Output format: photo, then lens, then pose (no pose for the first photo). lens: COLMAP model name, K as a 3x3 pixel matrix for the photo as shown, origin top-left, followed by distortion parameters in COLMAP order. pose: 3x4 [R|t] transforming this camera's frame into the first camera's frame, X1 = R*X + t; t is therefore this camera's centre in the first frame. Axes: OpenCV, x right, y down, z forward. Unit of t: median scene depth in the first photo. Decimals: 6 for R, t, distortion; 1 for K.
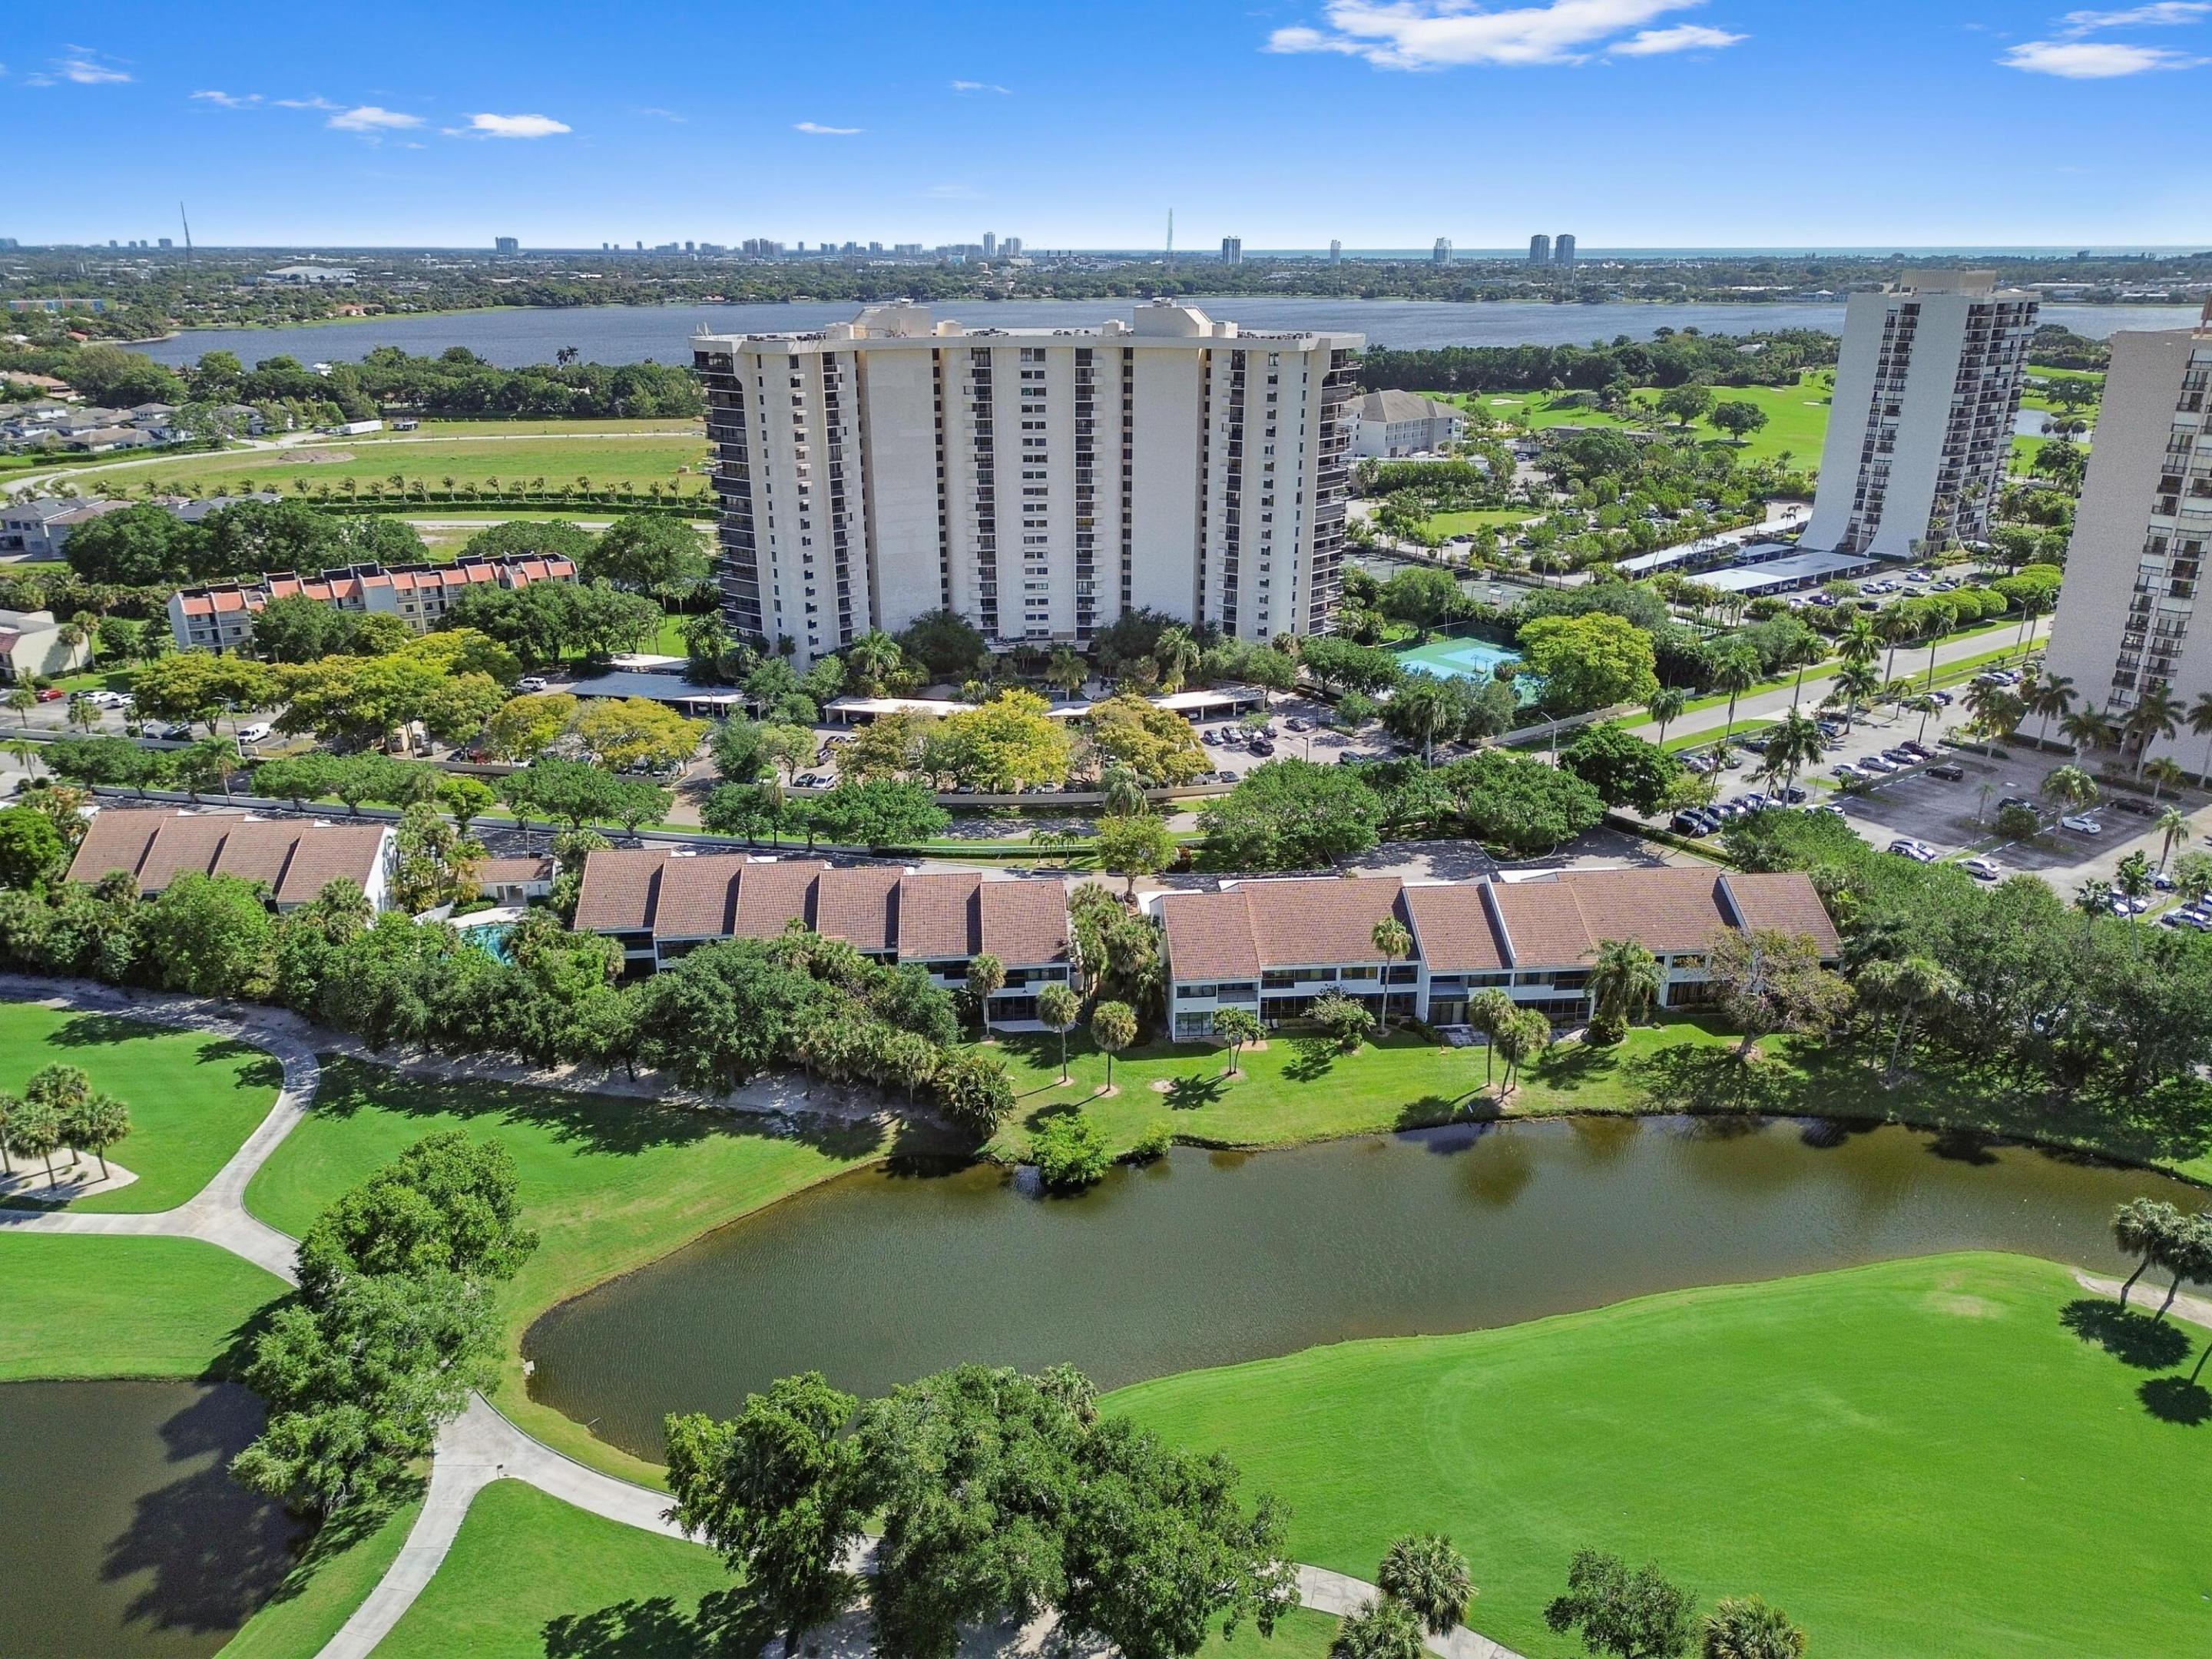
lens RADIAL K [[1556.7, 0, 1110.2], [0, 1556.7, 848.8], [0, 0, 1]] dist [0.071218, -0.075721]
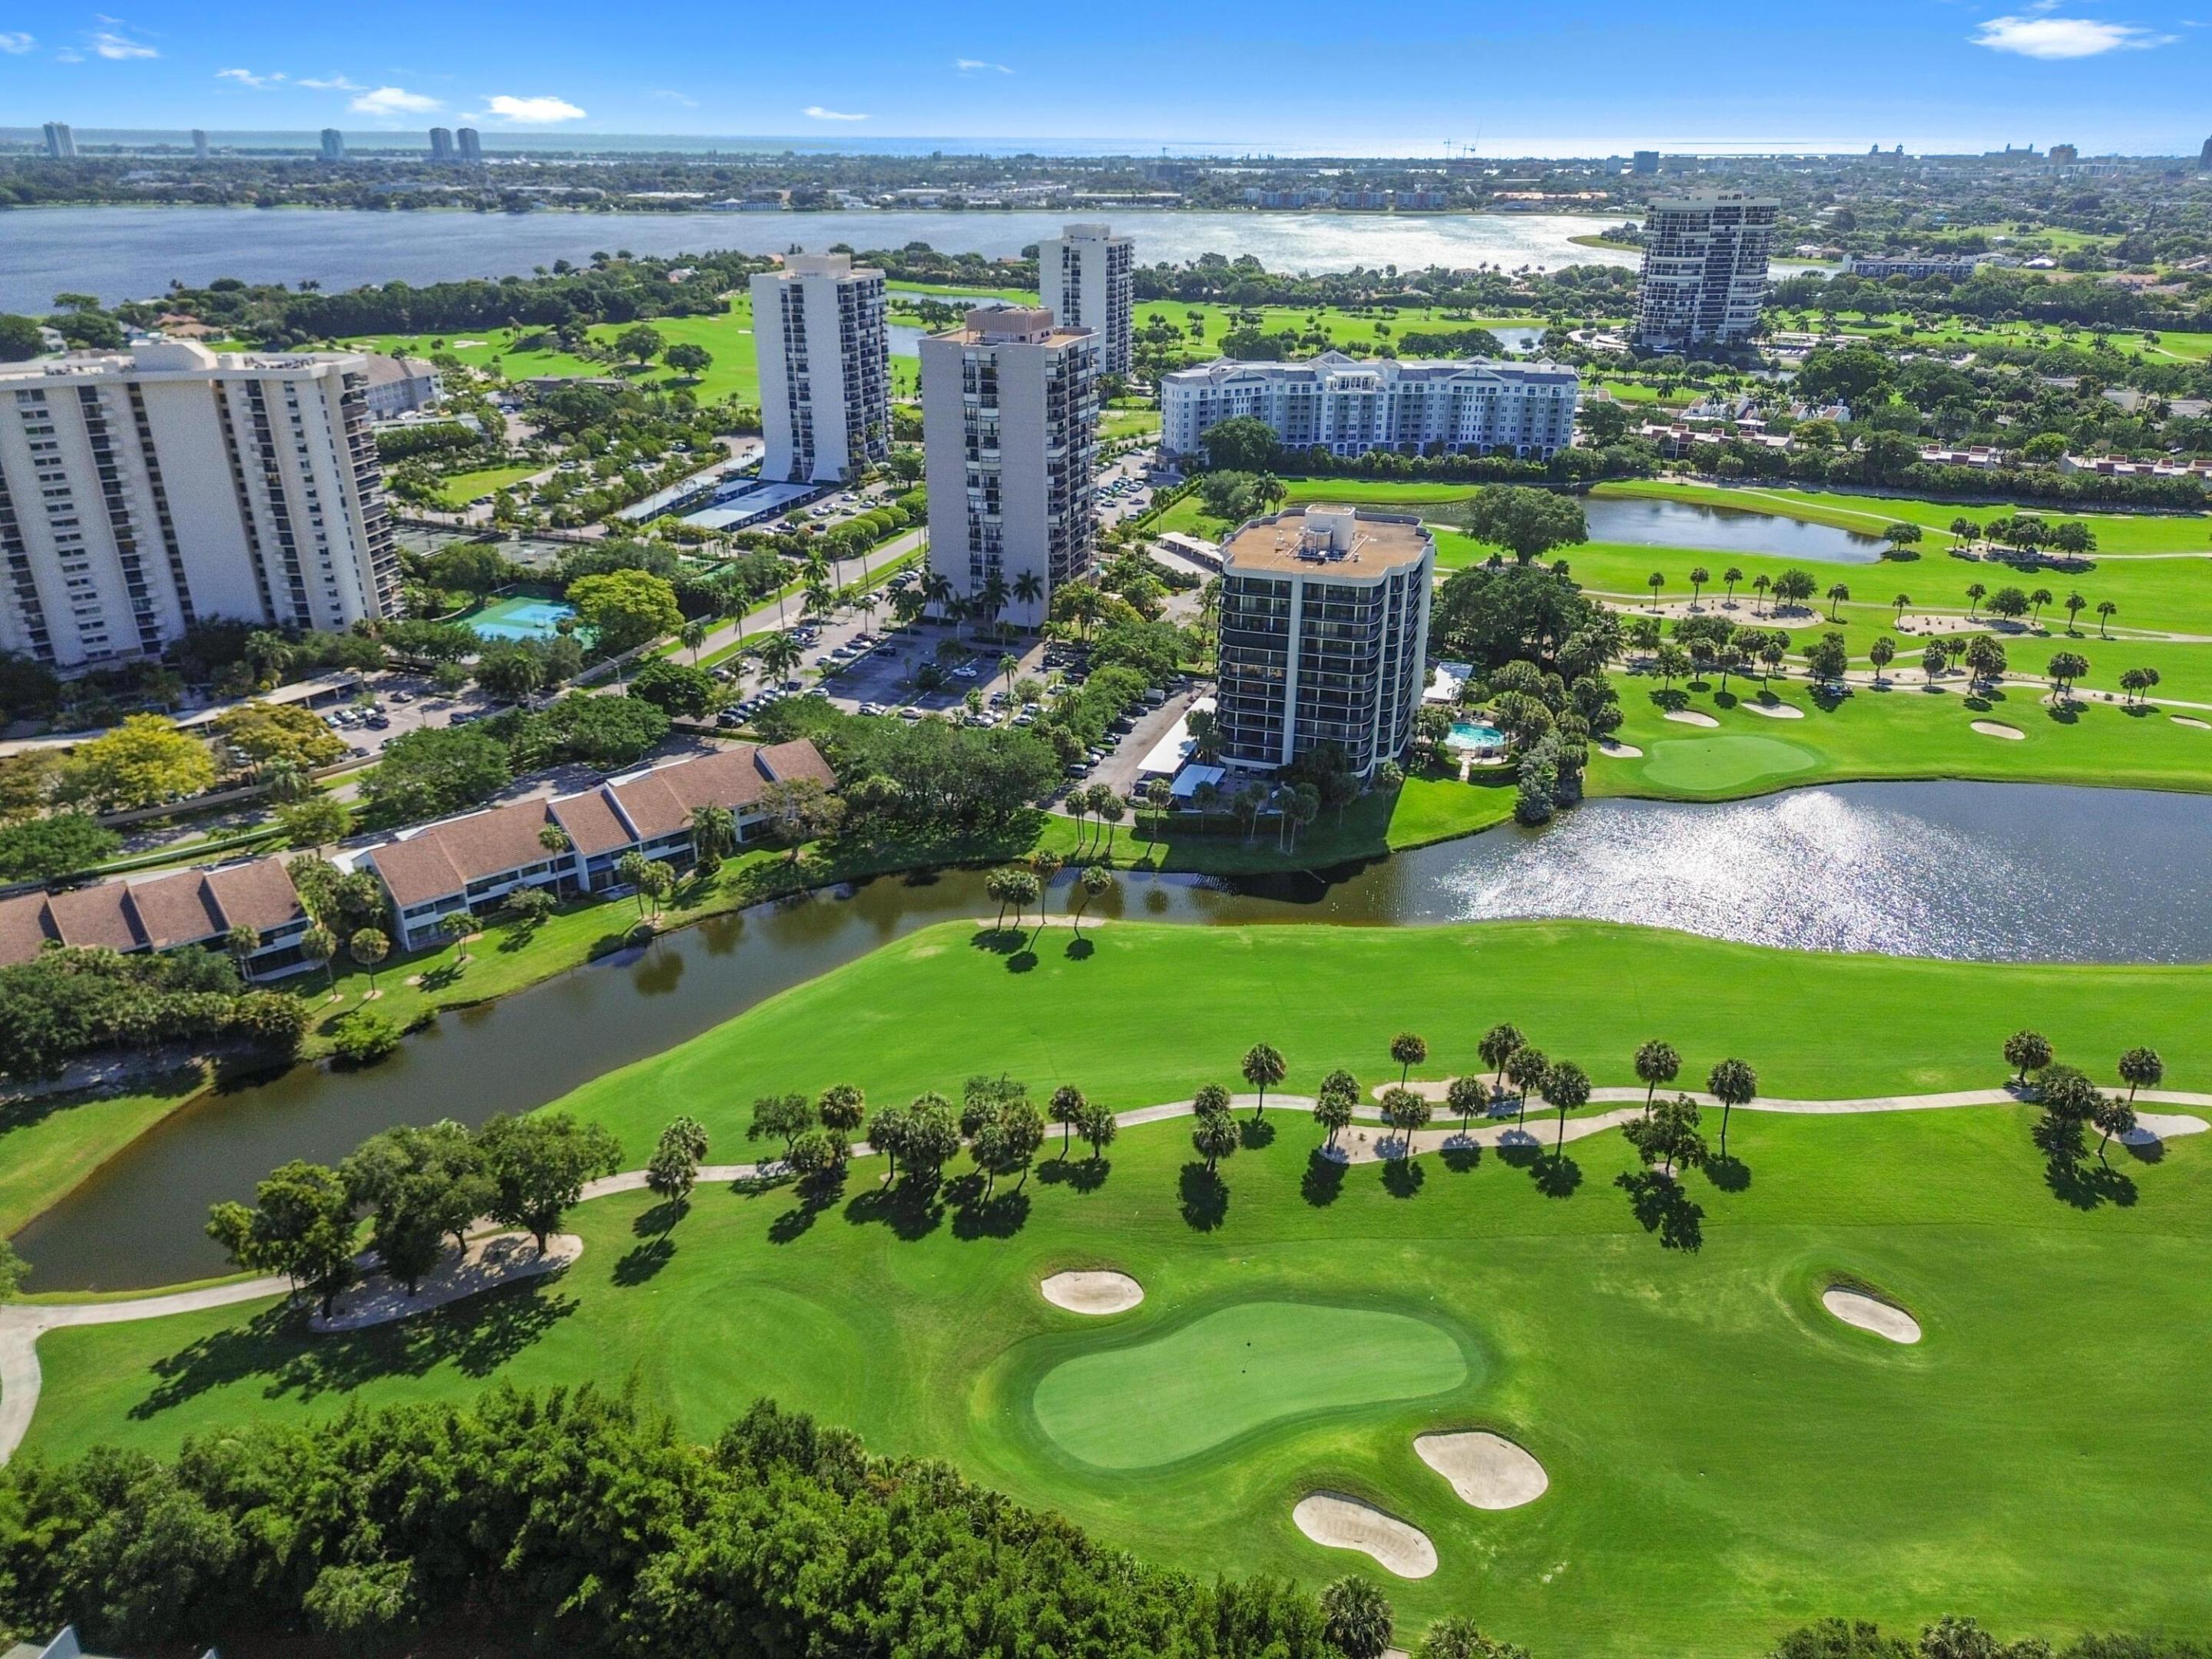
lens RADIAL K [[1556.7, 0, 1110.2], [0, 1556.7, 848.8], [0, 0, 1]] dist [0.071218, -0.075721]
pose [[0.814165, -0.237404, 0.529882, -0.103262], [0.203876, 0.971372, 0.121950, -0.003675], [-0.543664, 0.008743, 0.839258, -0.300774]]
